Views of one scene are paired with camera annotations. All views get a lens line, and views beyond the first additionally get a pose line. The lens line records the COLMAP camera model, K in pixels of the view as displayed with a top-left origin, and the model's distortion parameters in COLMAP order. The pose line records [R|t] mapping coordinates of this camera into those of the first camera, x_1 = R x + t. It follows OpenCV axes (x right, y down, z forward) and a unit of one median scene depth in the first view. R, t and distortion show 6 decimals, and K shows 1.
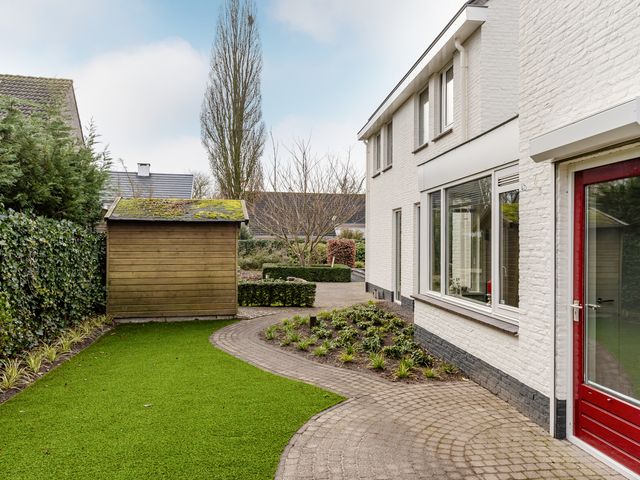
lens RADIAL K [[486.7, 0, 320.0], [0, 486.7, 240.0], [0, 0, 1]] dist [-0.003554, 0.002721]
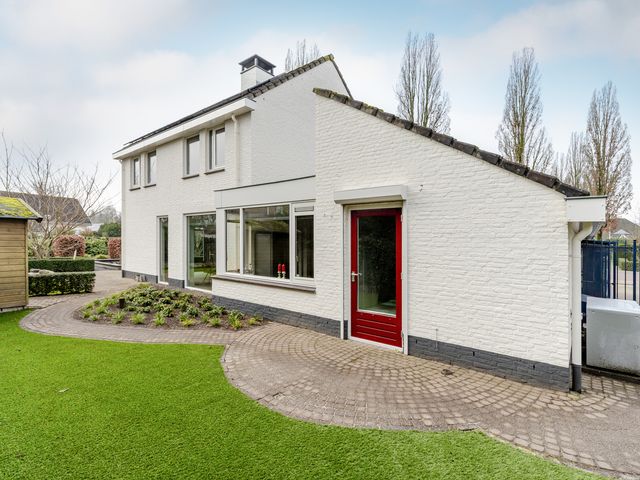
lens RADIAL K [[317.5, 0, 320.0], [0, 317.5, 240.0], [0, 0, 1]] dist [0.002320, 0.000341]
pose [[0.716532, 0.017835, 0.697327, -0.389223], [-0.020791, 0.999775, -0.004208, -0.003448], [-0.697245, -0.011483, 0.716741, 0.085269]]
